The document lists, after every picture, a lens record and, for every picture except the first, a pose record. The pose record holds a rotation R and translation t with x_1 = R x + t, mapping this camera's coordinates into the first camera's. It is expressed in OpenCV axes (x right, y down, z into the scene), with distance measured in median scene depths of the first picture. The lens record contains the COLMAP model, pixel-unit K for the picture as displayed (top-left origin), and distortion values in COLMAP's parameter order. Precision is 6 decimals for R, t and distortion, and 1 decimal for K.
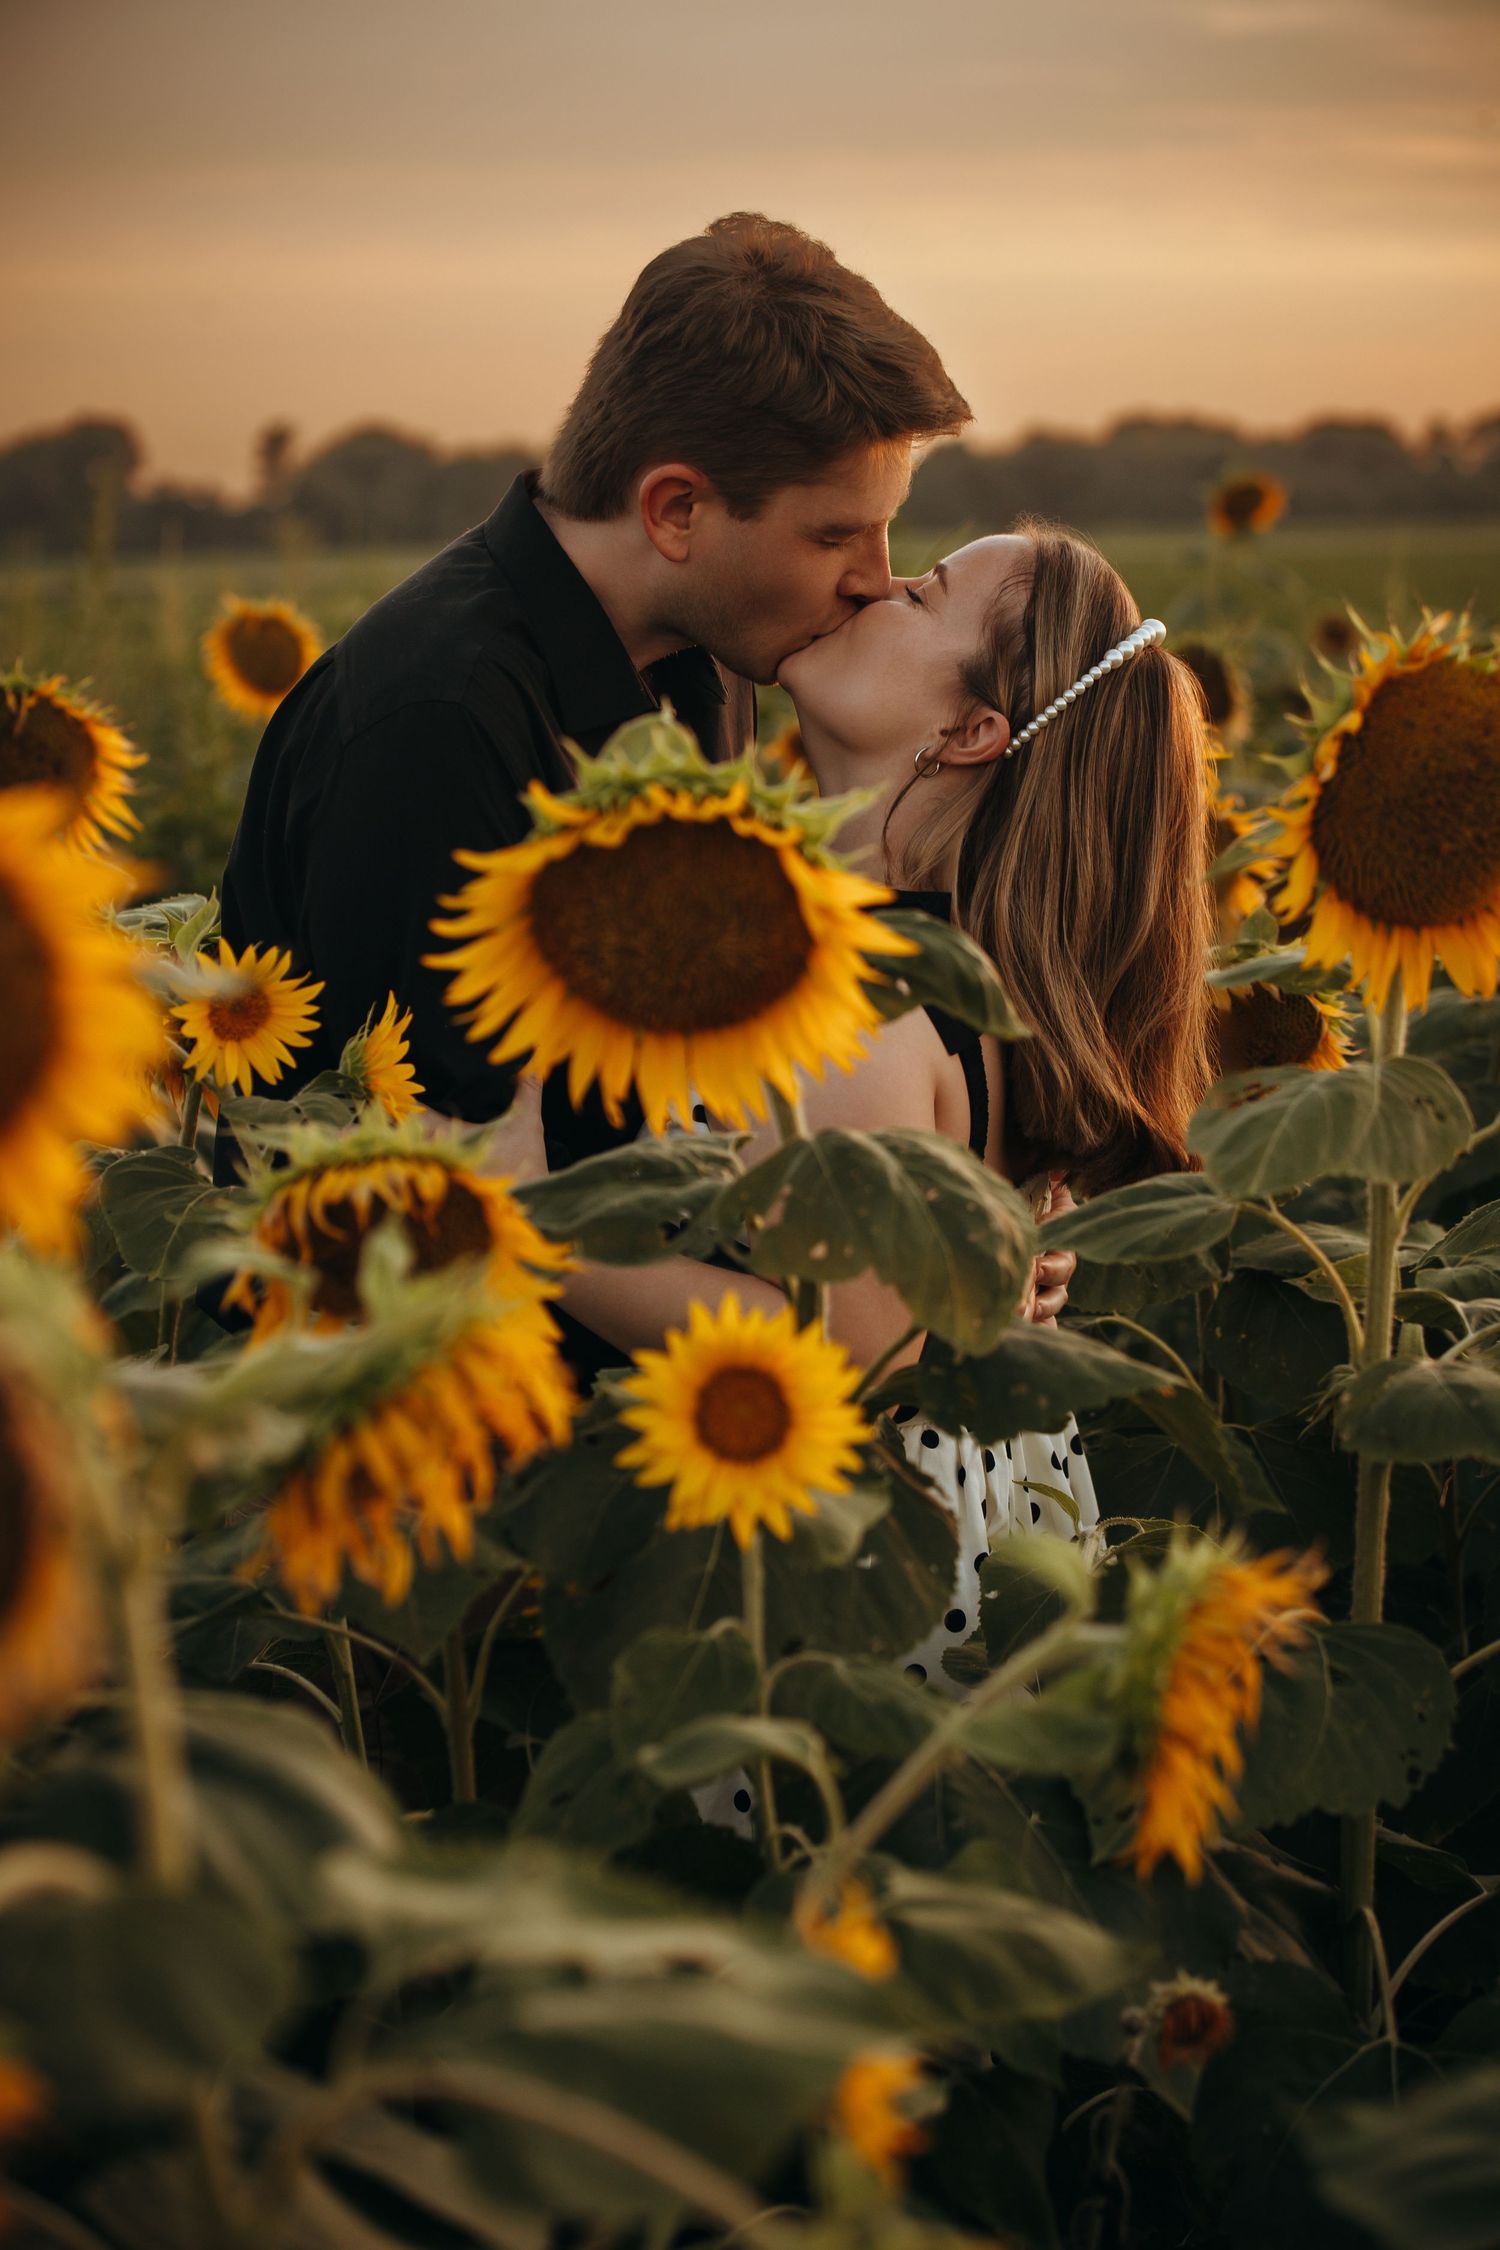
lens RADIAL K [[4496.5, 0, 654.6], [0, 4496.5, 1086.7], [0, 0, 1]] dist [0.284104, -7.249816]
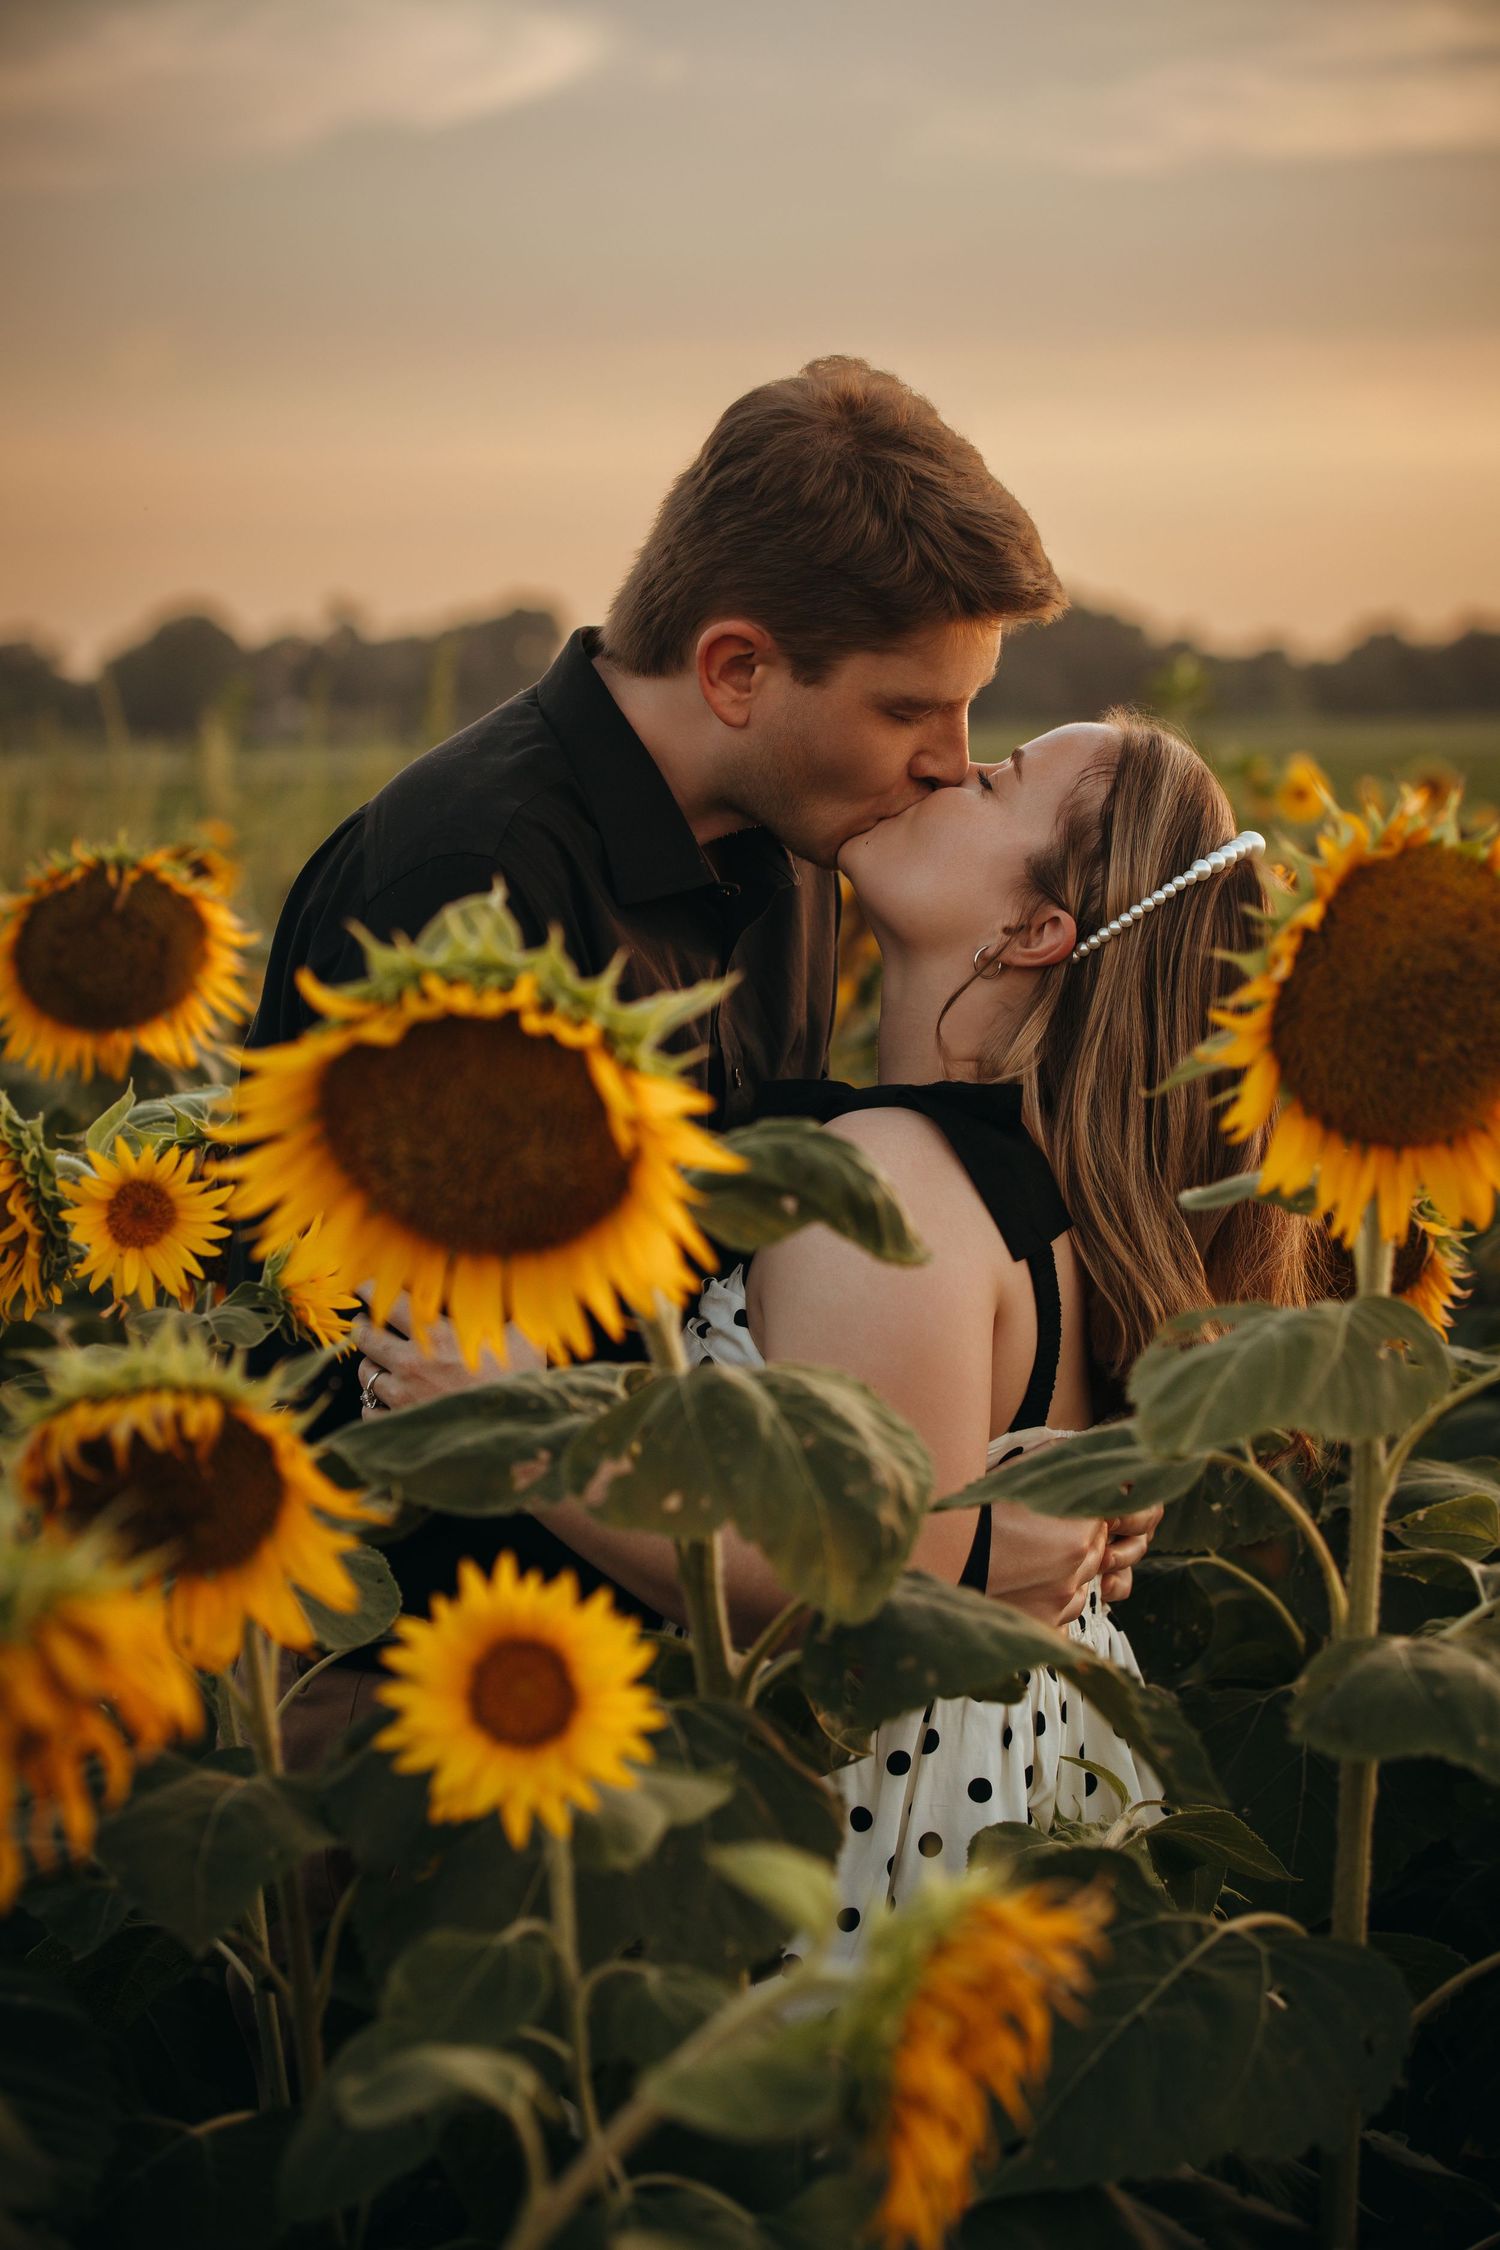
lens RADIAL K [[4481.0, 0, 751.3], [0, 4481.0, 1266.8], [0, 0, 1]] dist [0.185358, -3.884464]
pose [[0.996582, 0.019324, -0.080322, 0.116593], [-0.019351, 0.999813, 0.000445, -0.010191], [0.080316, 0.001111, 0.996769, 0.114231]]
